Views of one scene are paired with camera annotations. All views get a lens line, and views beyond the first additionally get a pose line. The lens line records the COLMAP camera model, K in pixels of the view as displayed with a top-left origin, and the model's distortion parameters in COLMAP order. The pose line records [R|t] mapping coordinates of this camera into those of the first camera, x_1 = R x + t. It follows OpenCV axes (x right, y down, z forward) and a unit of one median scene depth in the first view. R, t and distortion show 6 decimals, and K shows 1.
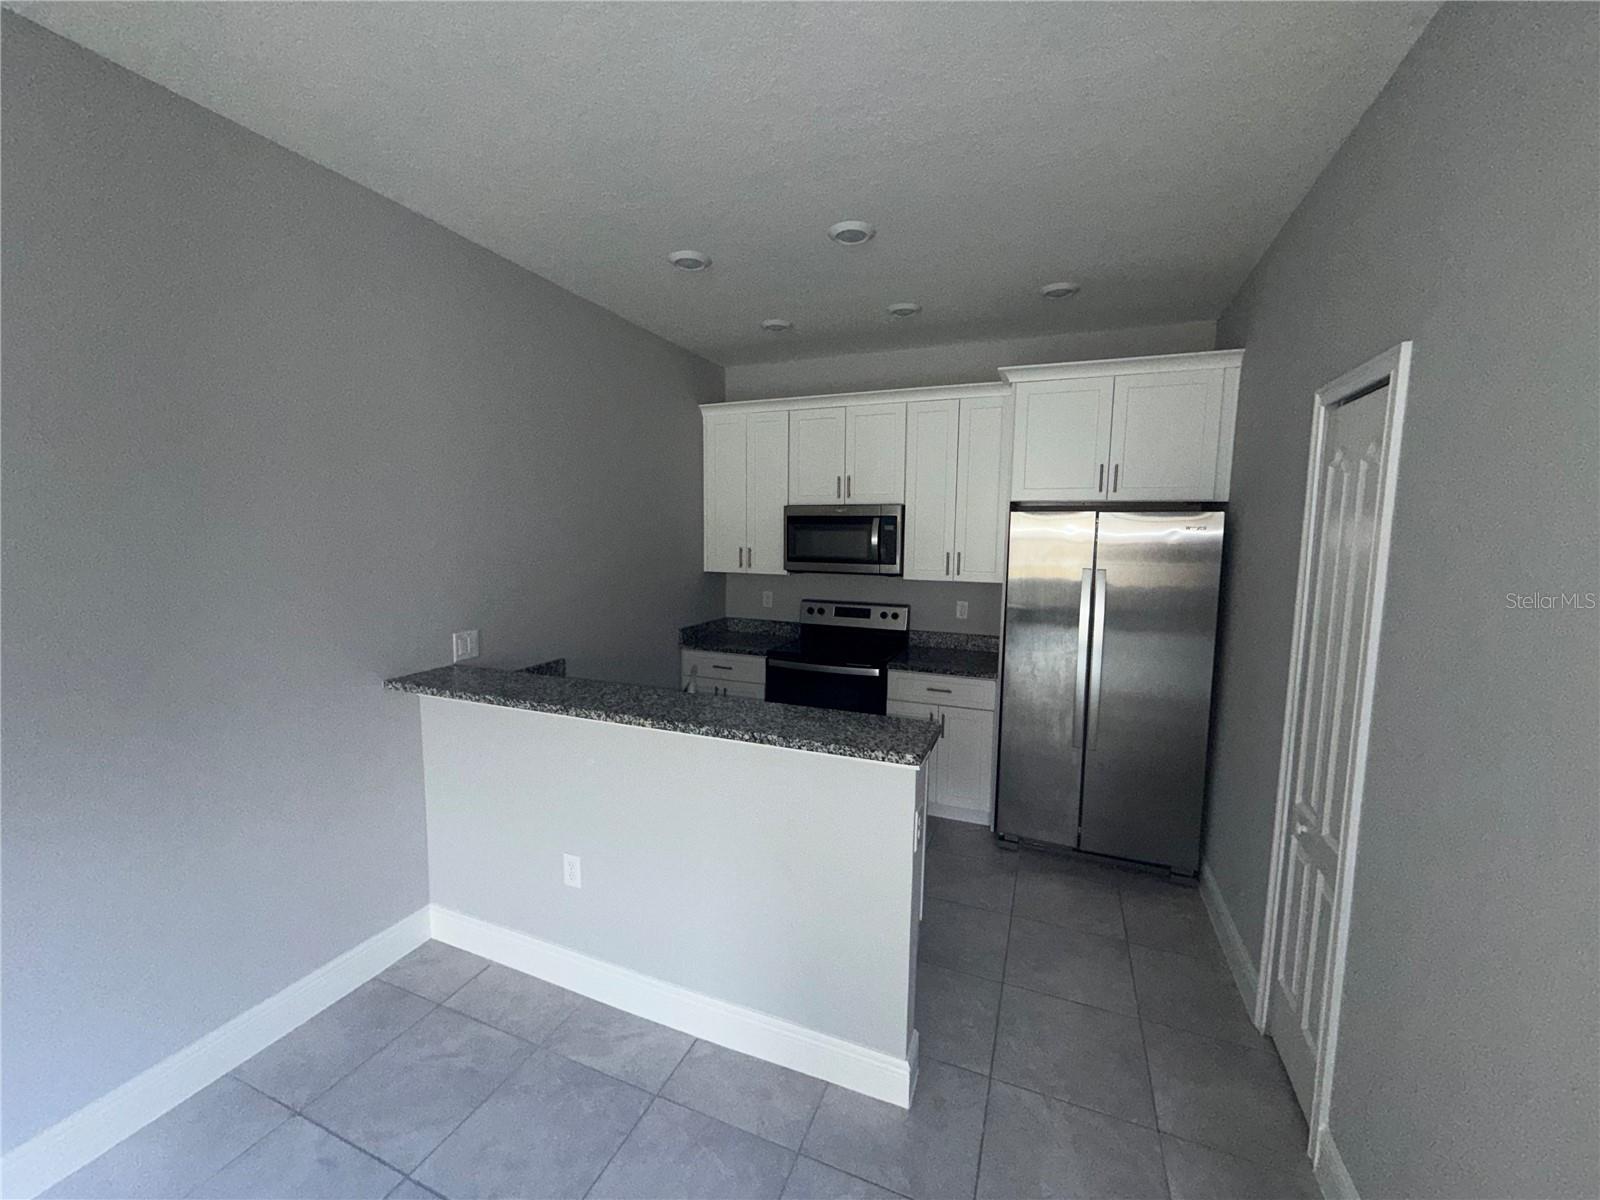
lens RADIAL K [[636.9, 0, 800.0], [0, 636.9, 600.0], [0, 0, 1]] dist [-0.001527, -0.000197]
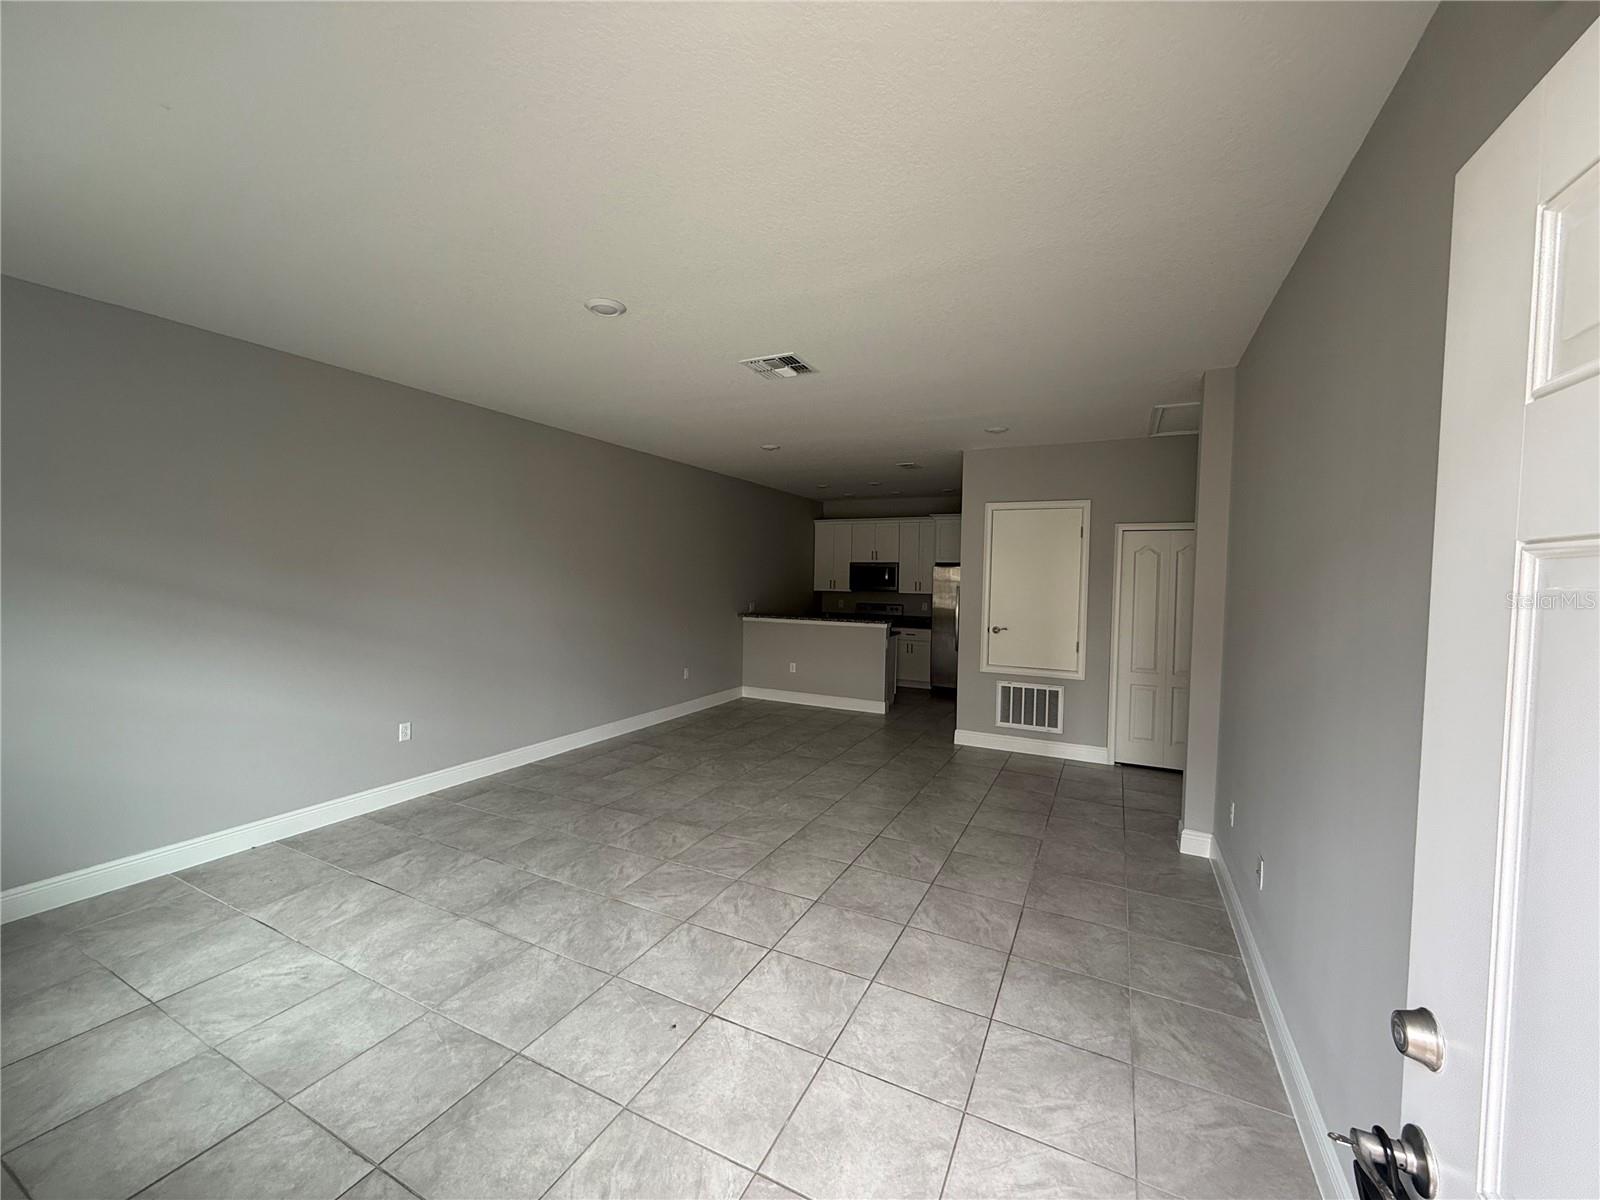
lens RADIAL K [[636.9, 0, 800.0], [0, 636.9, 600.0], [0, 0, 1]] dist [-0.001527, -0.000197]
pose [[0.997728, 0.010700, -0.066522, -0.054111], [-0.016000, 0.996694, -0.079653, 0.198410], [0.065449, 0.080536, 0.994601, -1.480939]]
